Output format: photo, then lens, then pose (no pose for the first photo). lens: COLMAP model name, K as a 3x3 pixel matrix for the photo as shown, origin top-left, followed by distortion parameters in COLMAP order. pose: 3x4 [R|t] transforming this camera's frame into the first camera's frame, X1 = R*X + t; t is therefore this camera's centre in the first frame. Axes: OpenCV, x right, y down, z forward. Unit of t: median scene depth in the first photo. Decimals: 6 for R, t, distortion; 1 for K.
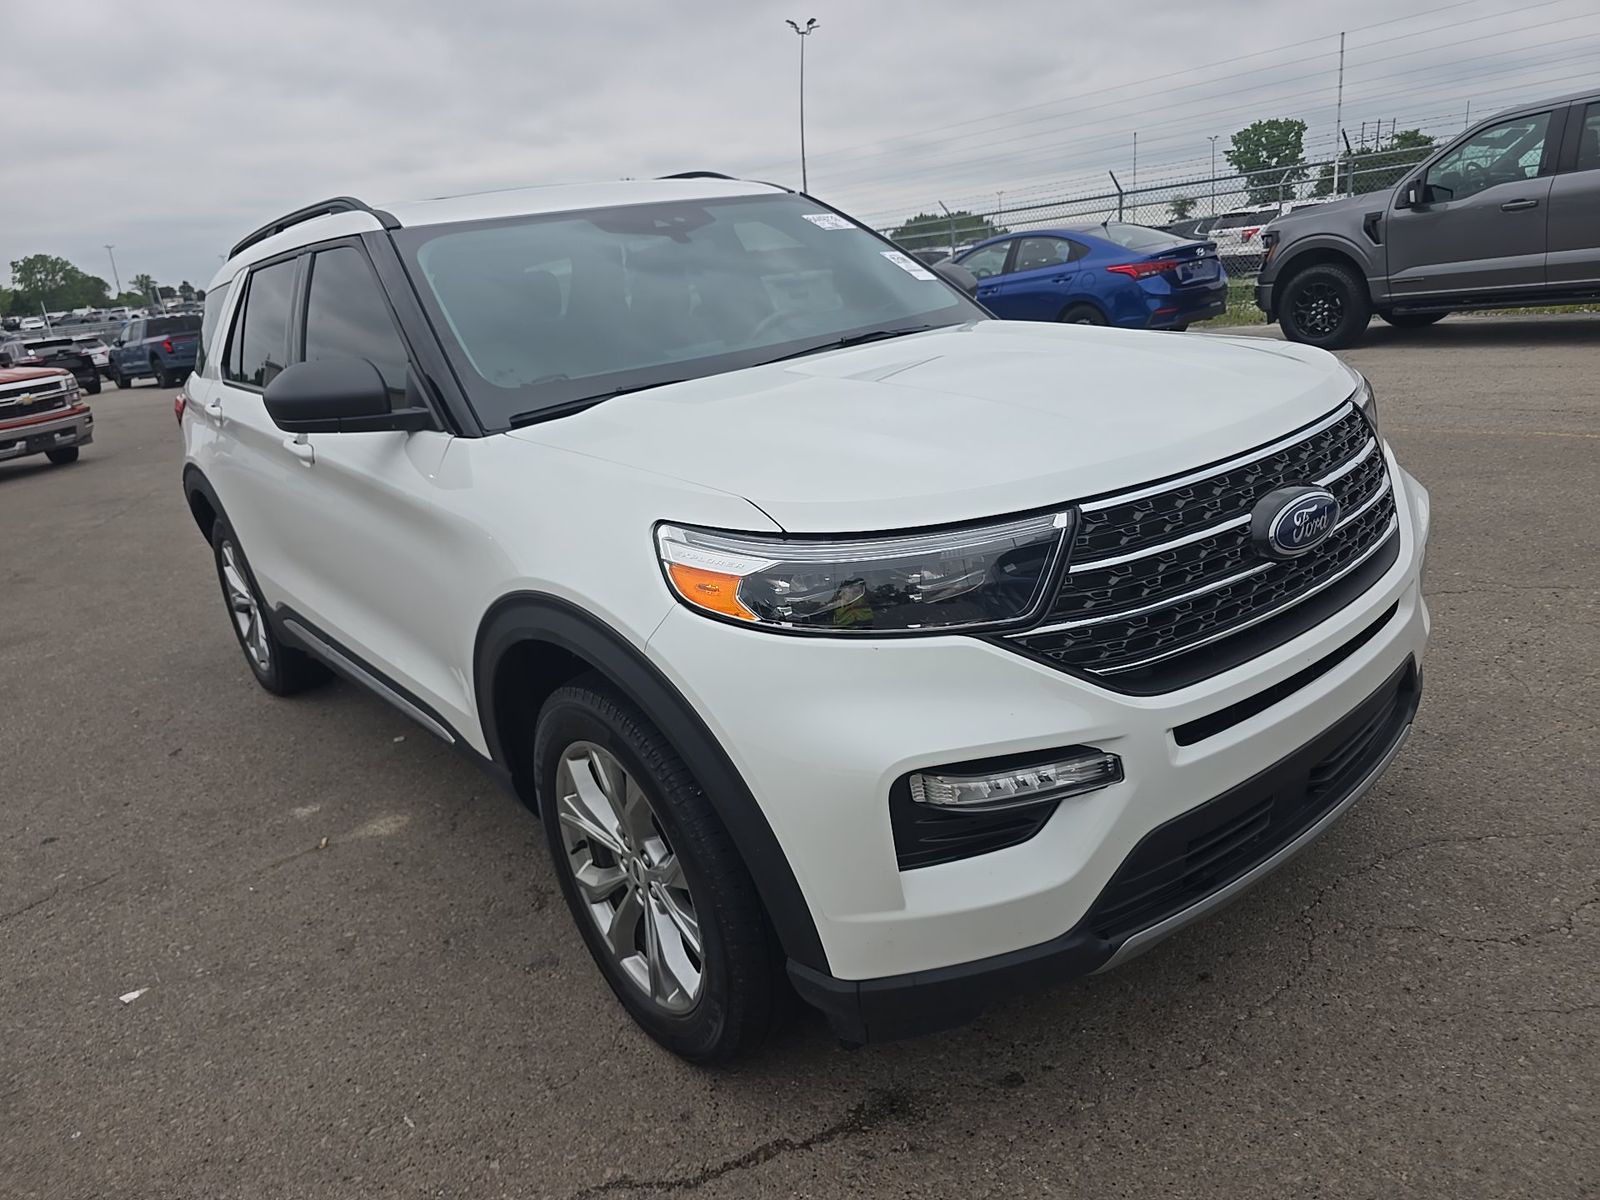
lens RADIAL K [[1103.9, 0, 800.0], [0, 1103.9, 600.0], [0, 0, 1]] dist [0.057813, -0.063366]
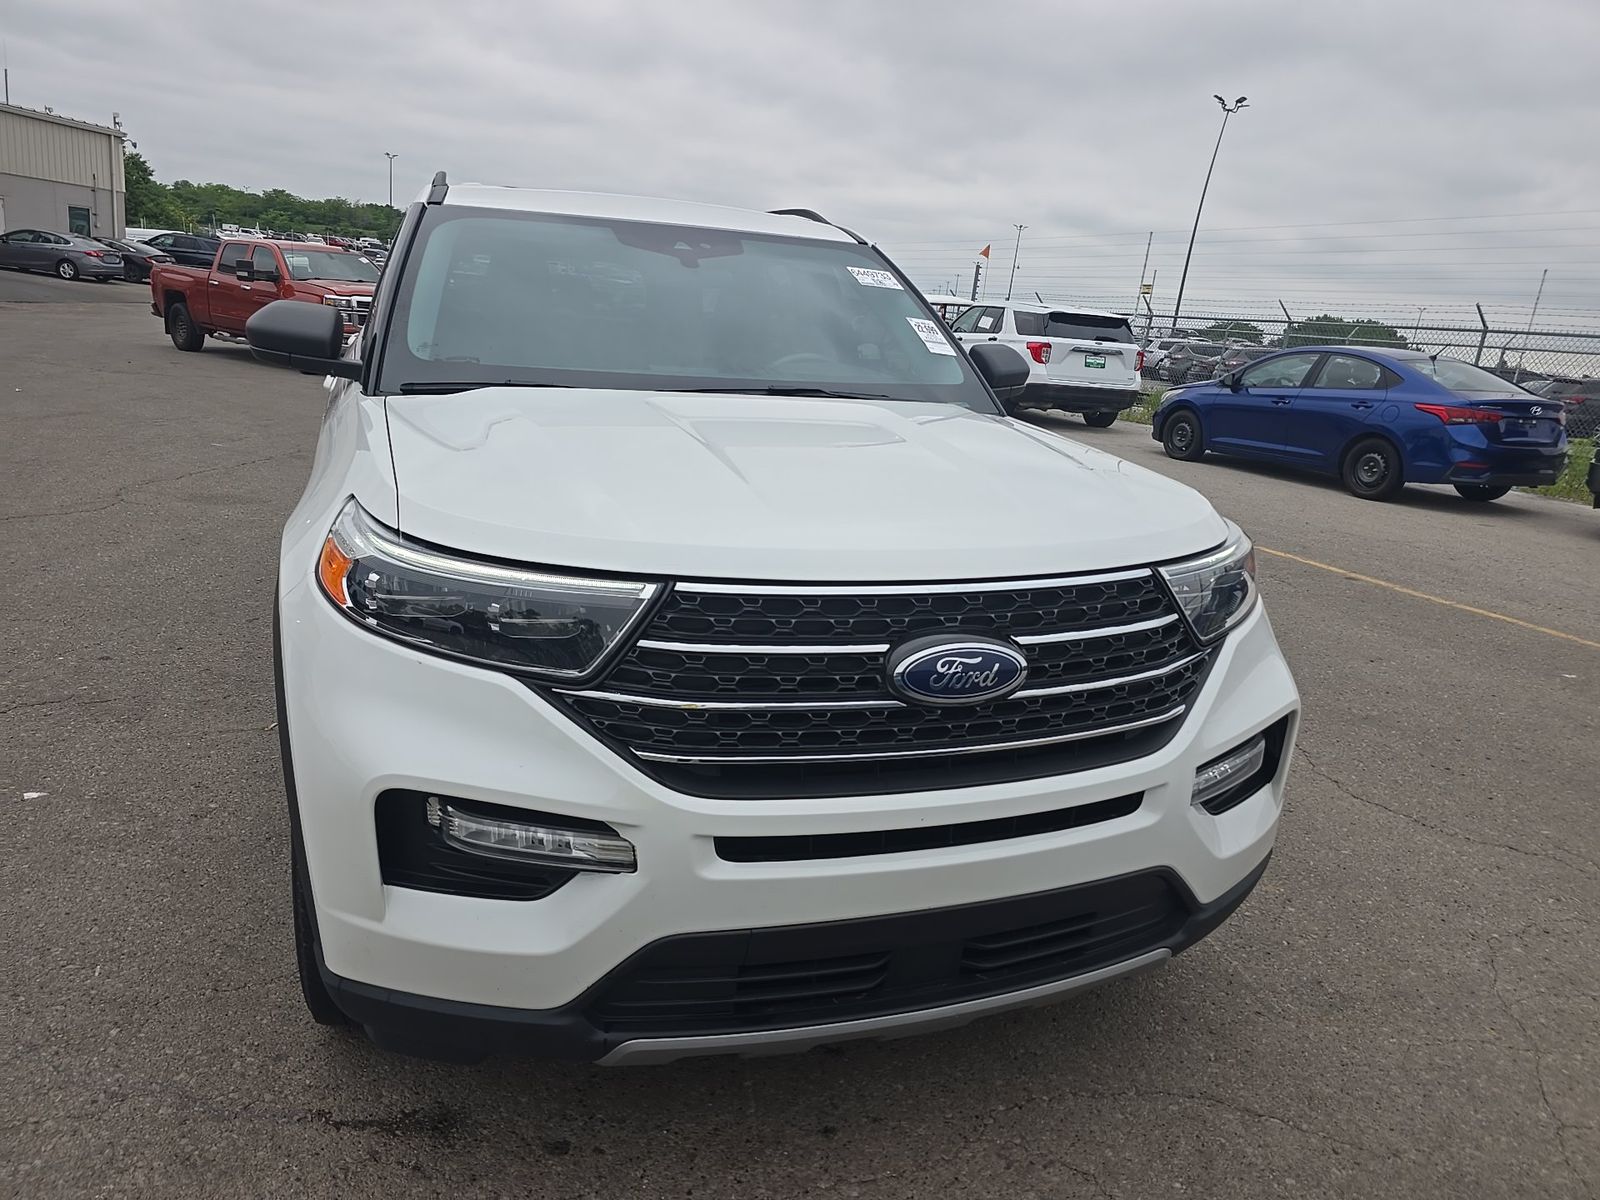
lens RADIAL K [[1096.1, 0, 786.8], [0, 1096.1, 593.3], [0, 0, 1]] dist [0.054344, -0.050022]
pose [[0.925778, 0.264554, -0.270086, 0.394166], [-0.273968, 0.961734, 0.002952, -0.069038], [0.260532, 0.071262, 0.962832, 0.071305]]
